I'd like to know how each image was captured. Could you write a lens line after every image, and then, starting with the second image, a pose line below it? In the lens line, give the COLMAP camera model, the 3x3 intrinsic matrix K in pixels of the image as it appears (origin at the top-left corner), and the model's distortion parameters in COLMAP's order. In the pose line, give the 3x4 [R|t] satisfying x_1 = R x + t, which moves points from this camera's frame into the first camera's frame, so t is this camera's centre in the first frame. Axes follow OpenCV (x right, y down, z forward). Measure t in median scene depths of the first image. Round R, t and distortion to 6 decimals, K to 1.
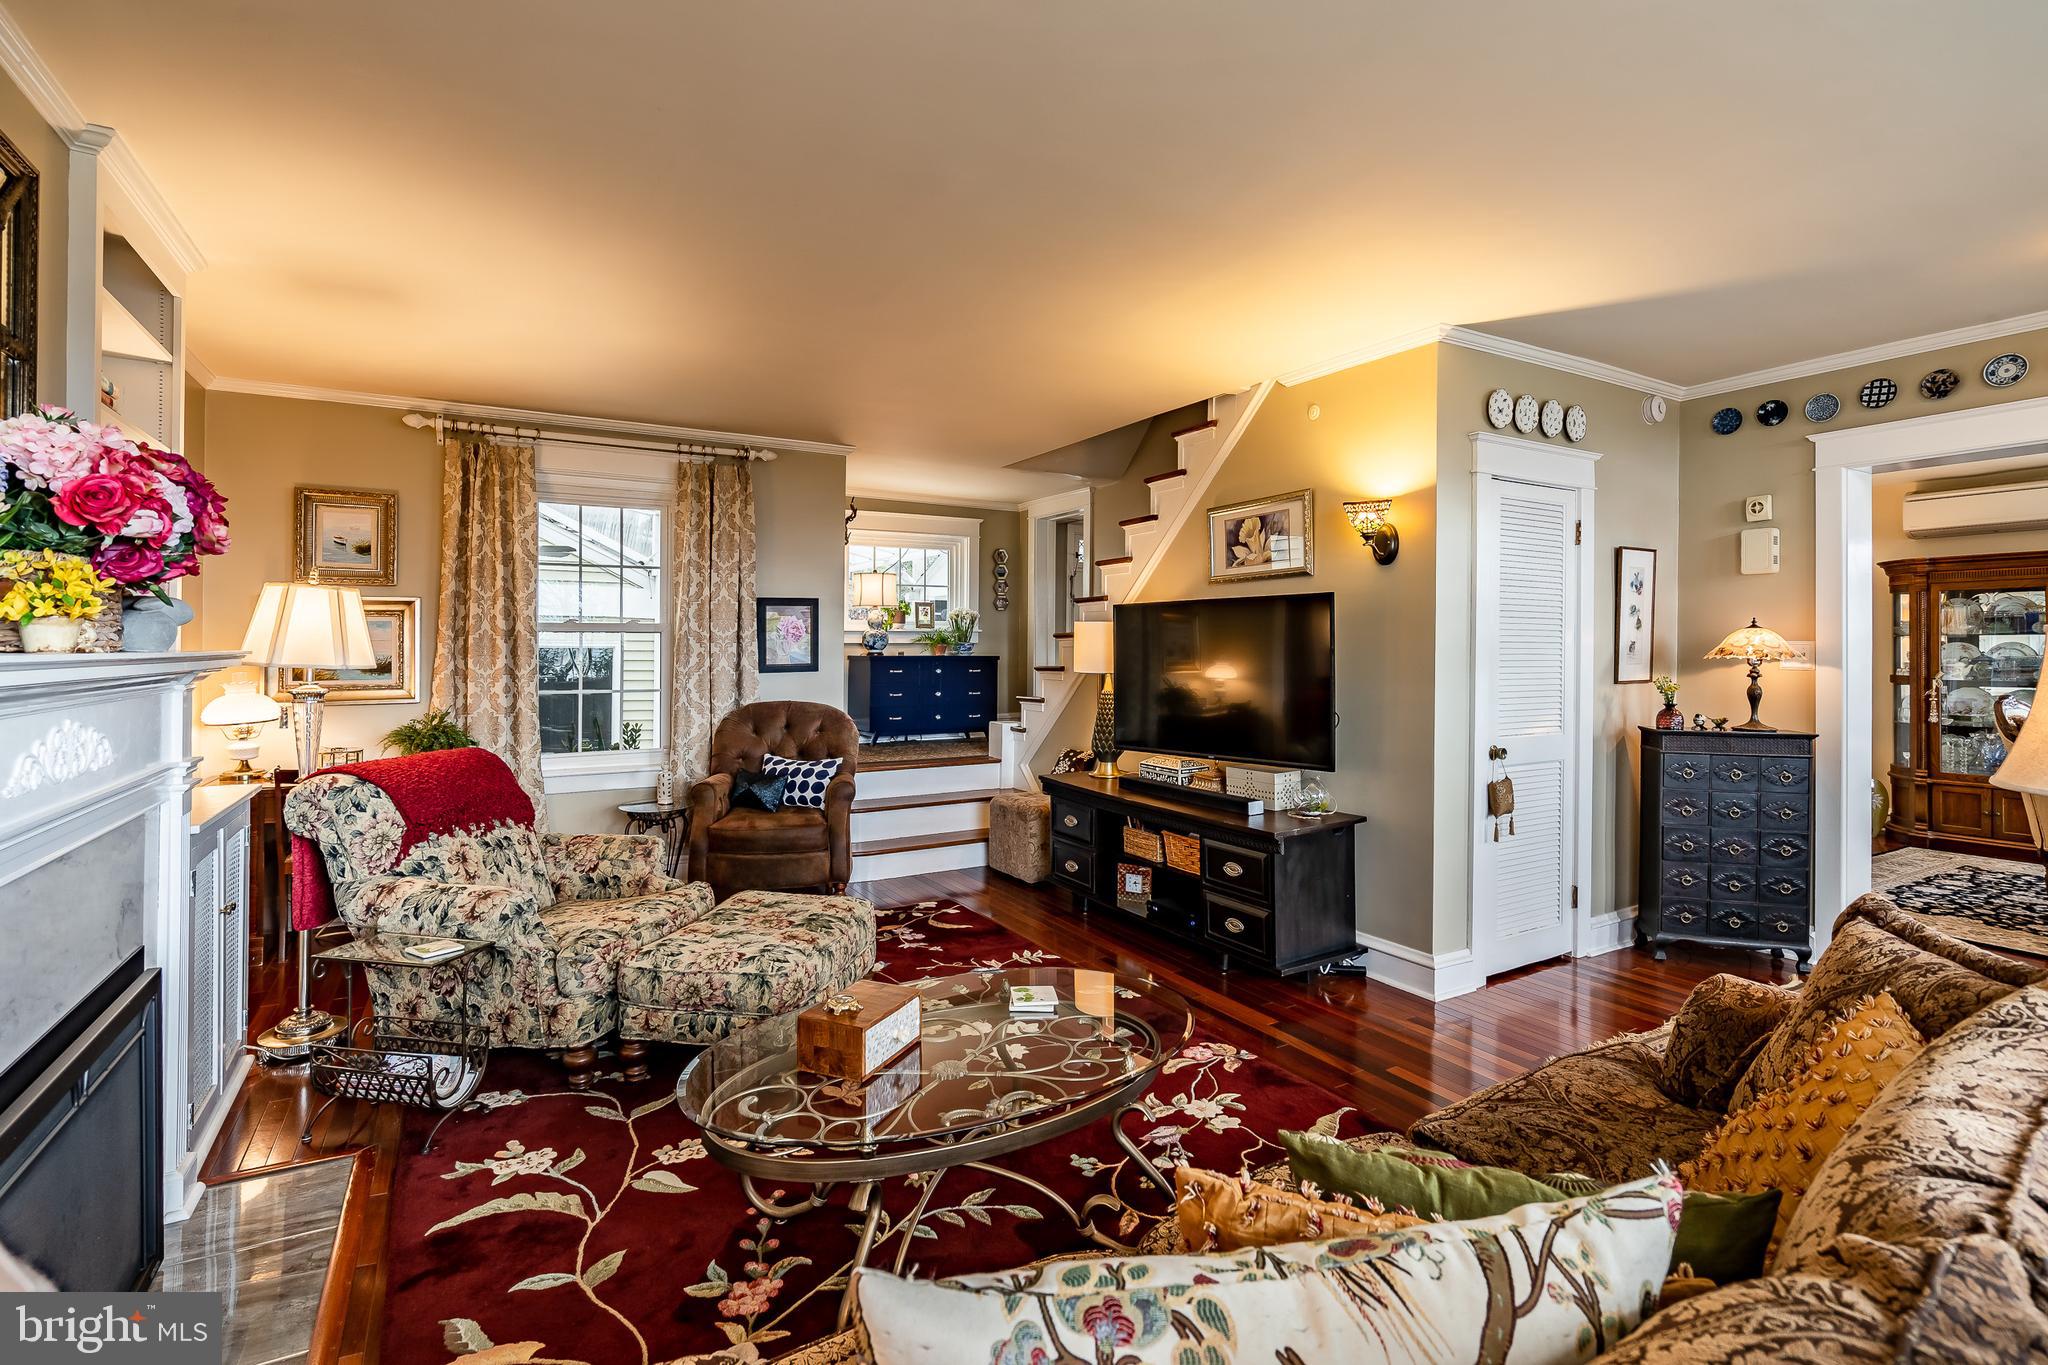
lens RADIAL K [[947.4, 0, 1023.8], [0, 947.4, 662.6], [0, 0, 1]] dist [-0.001663, -0.000382]
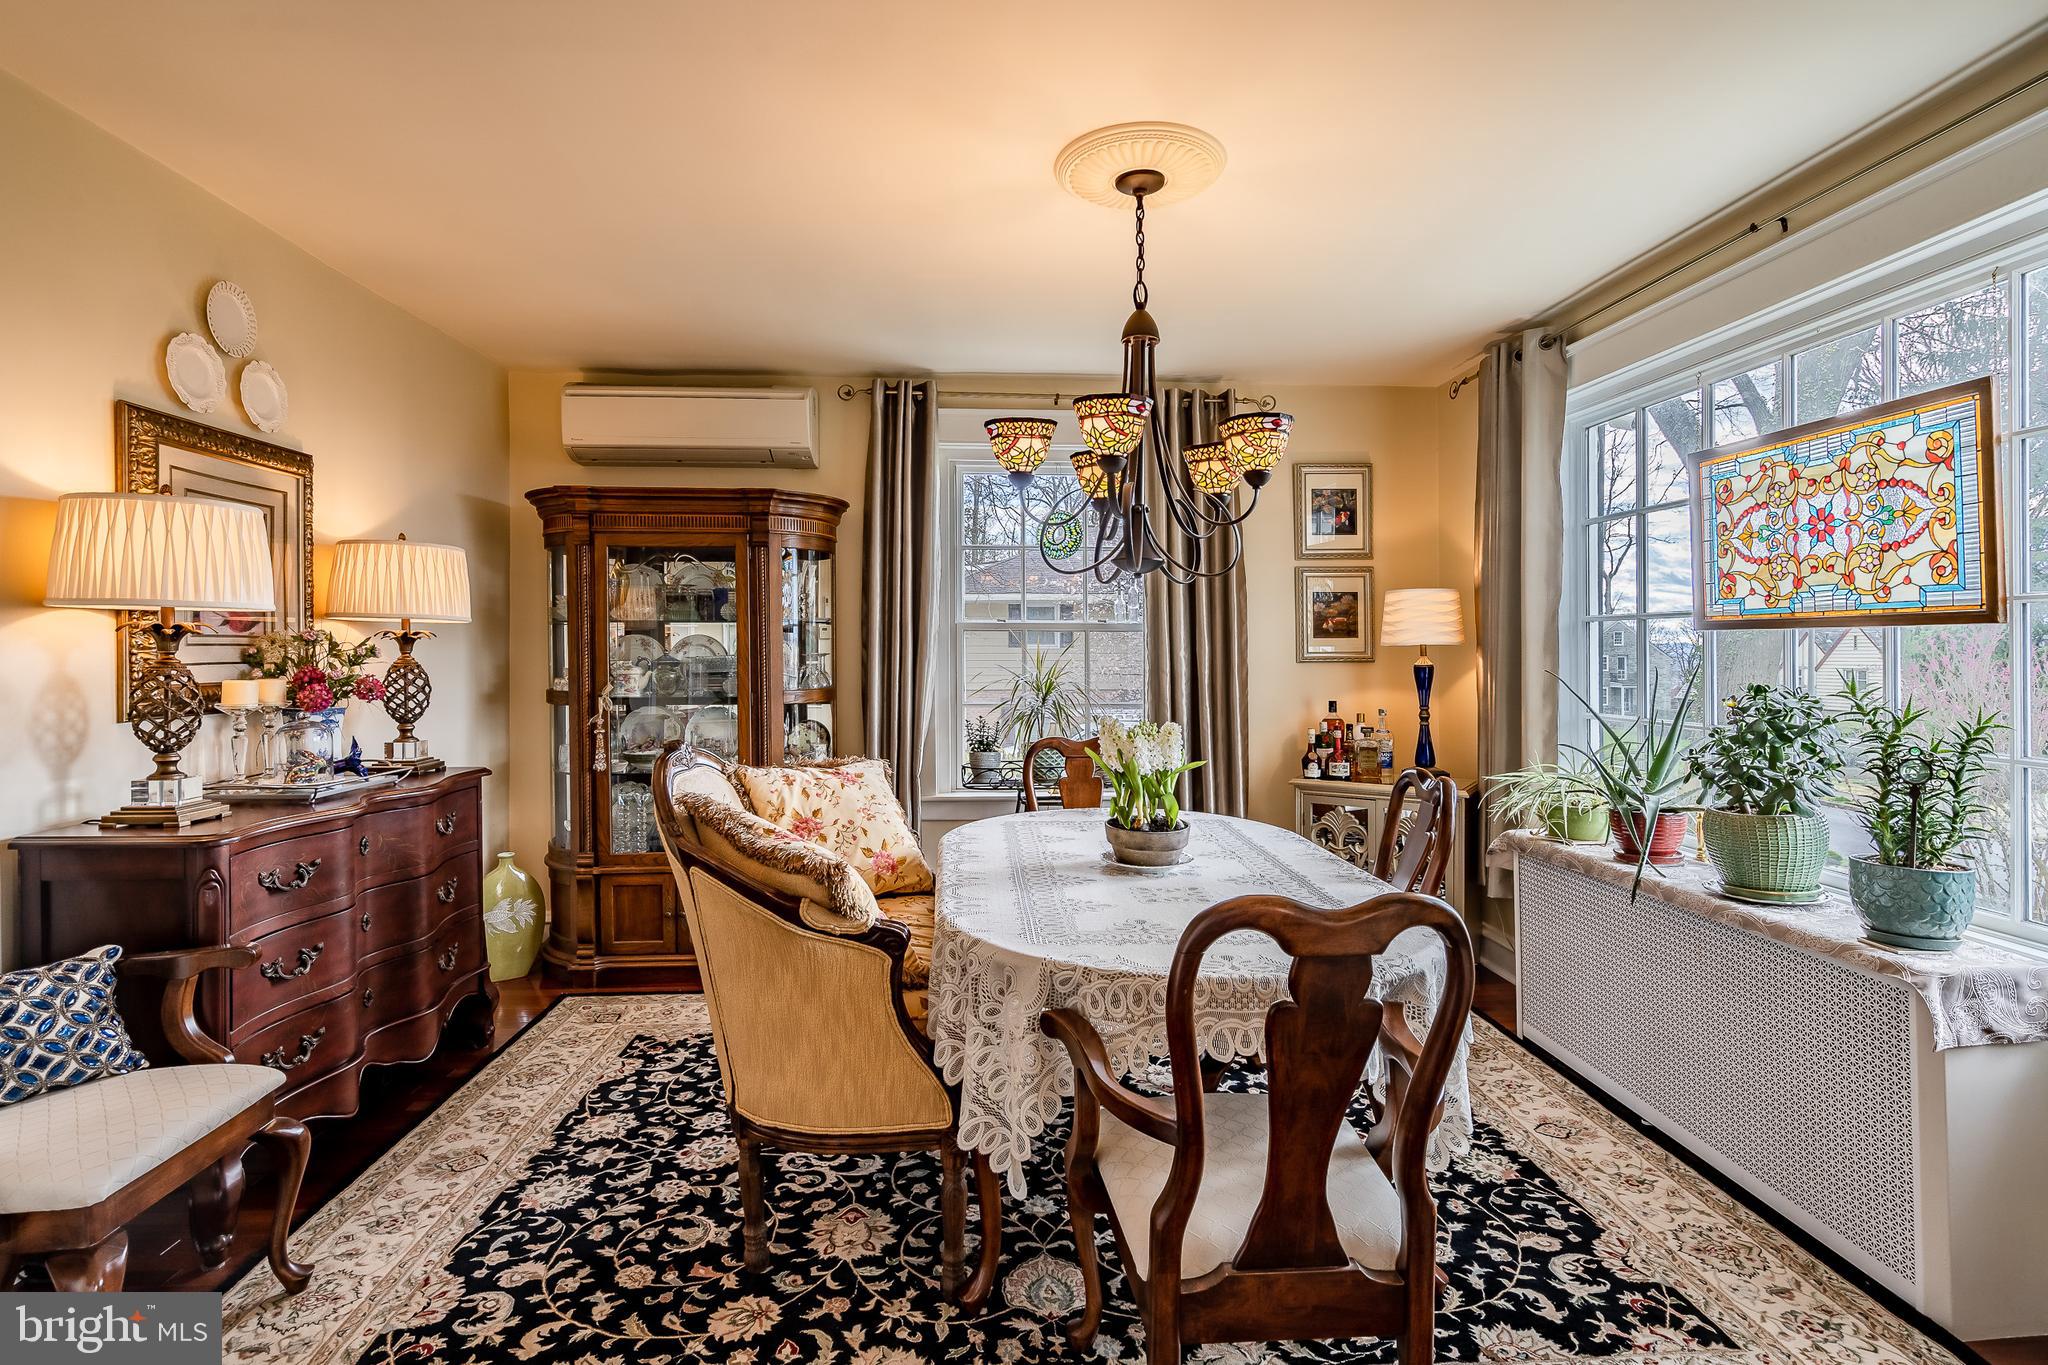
lens RADIAL K [[1010.7, 0, 1024.0], [0, 1010.7, 646.0], [0, 0, 1]] dist [0.000657, -0.000164]
pose [[0.462993, 0.004173, 0.886352, 1.072459], [0.010183, 0.999898, -0.010026, -0.009874], [-0.886304, 0.013668, 0.462903, 0.968429]]
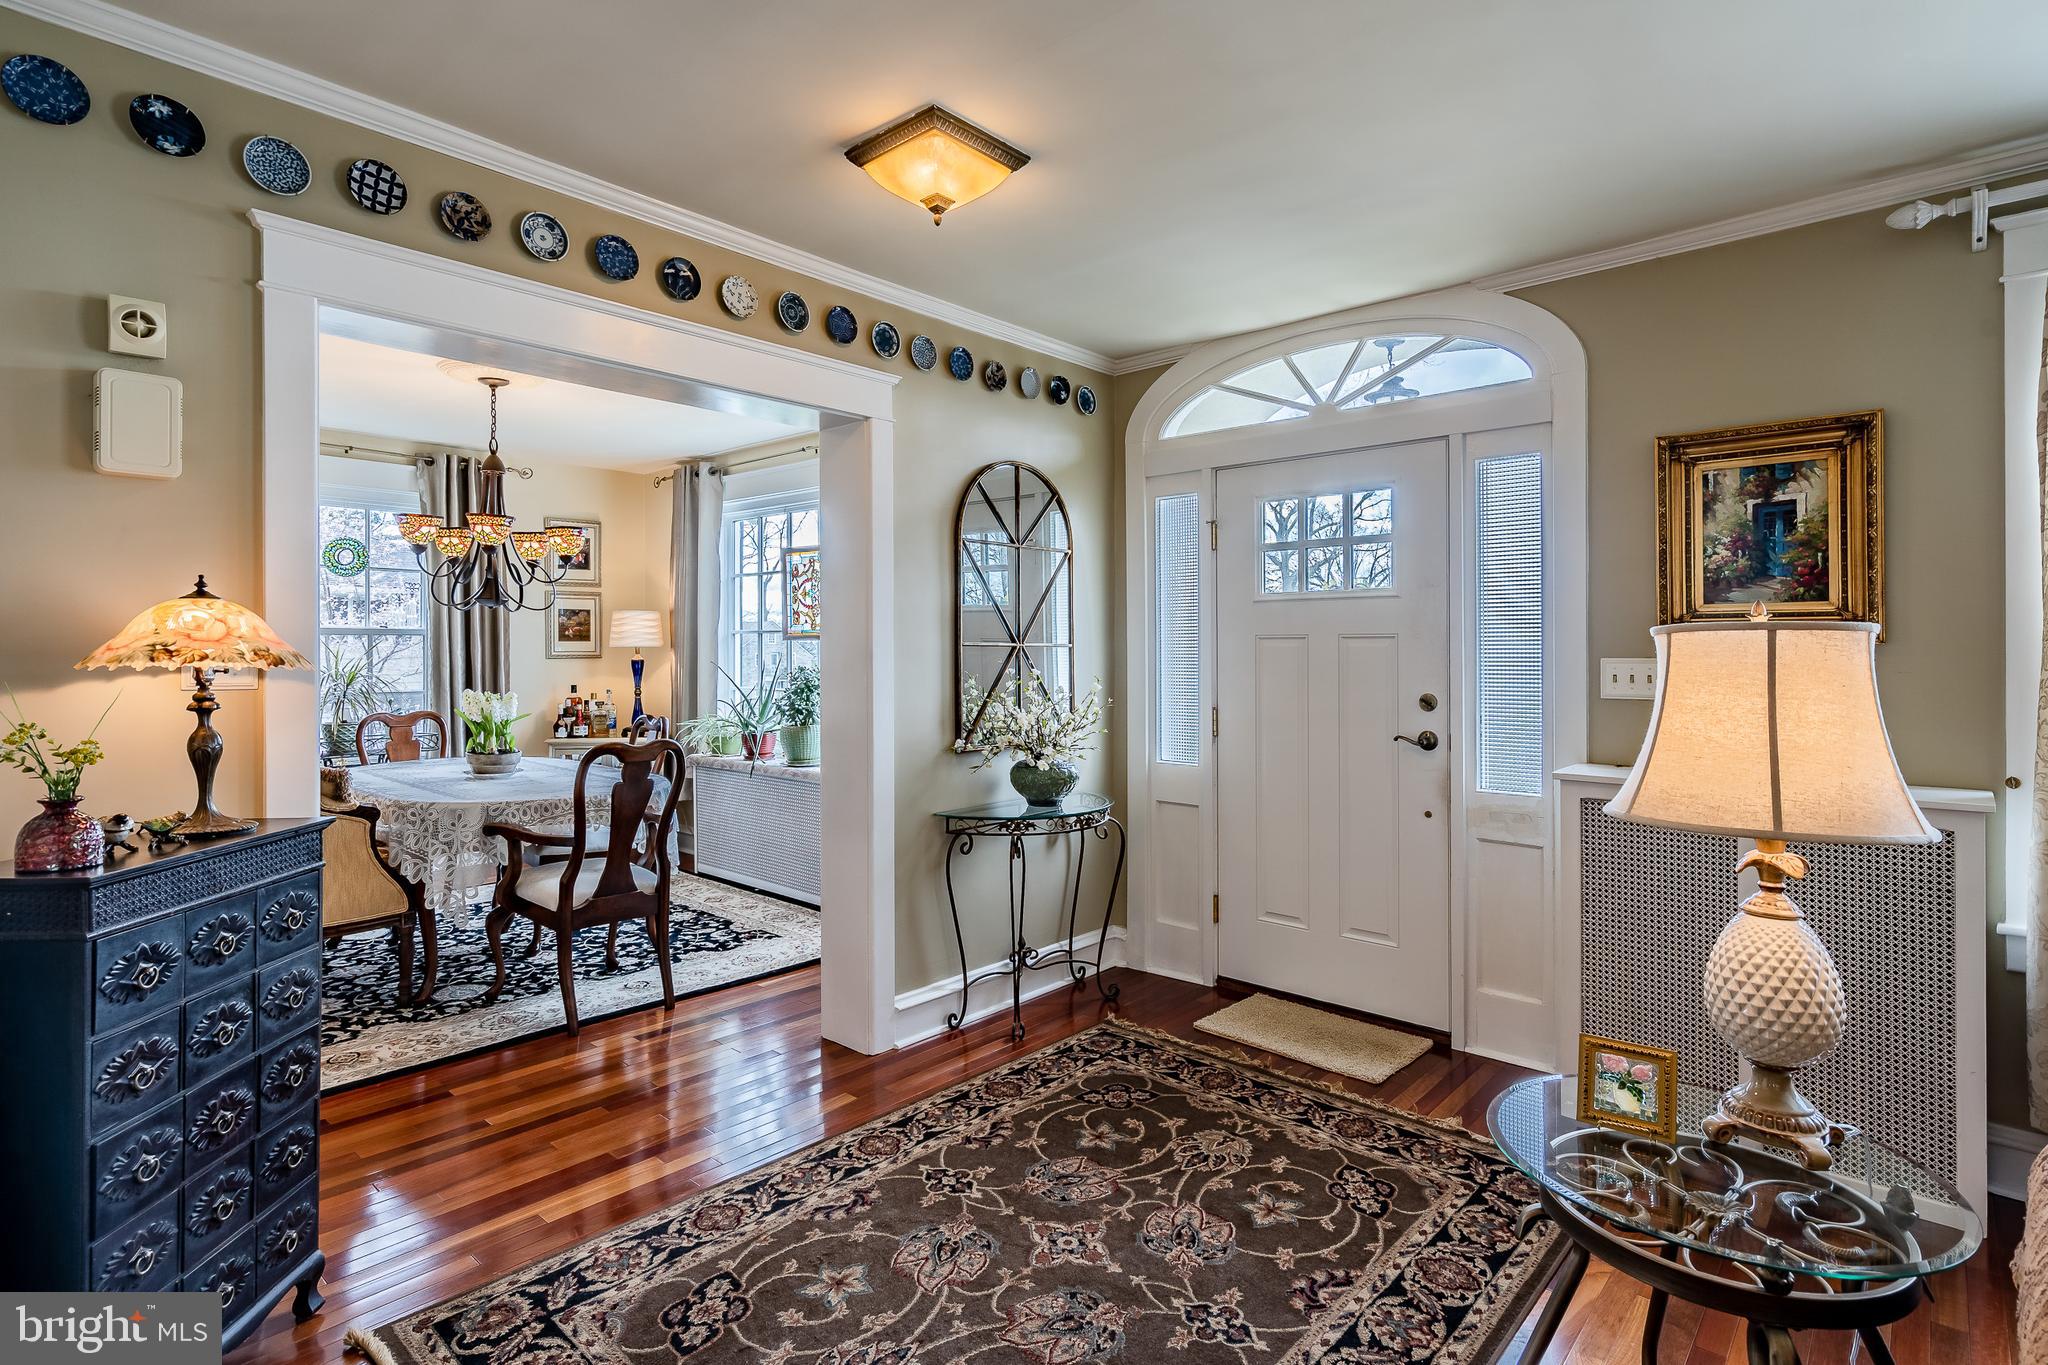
lens RADIAL K [[1010.7, 0, 1024.0], [0, 1010.7, 646.0], [0, 0, 1]] dist [0.000657, -0.000164]
pose [[-0.289752, 0.002715, 0.957098, 0.267482], [0.009270, 0.999957, -0.000030, -0.013528], [-0.957057, 0.008863, -0.289765, 0.961368]]
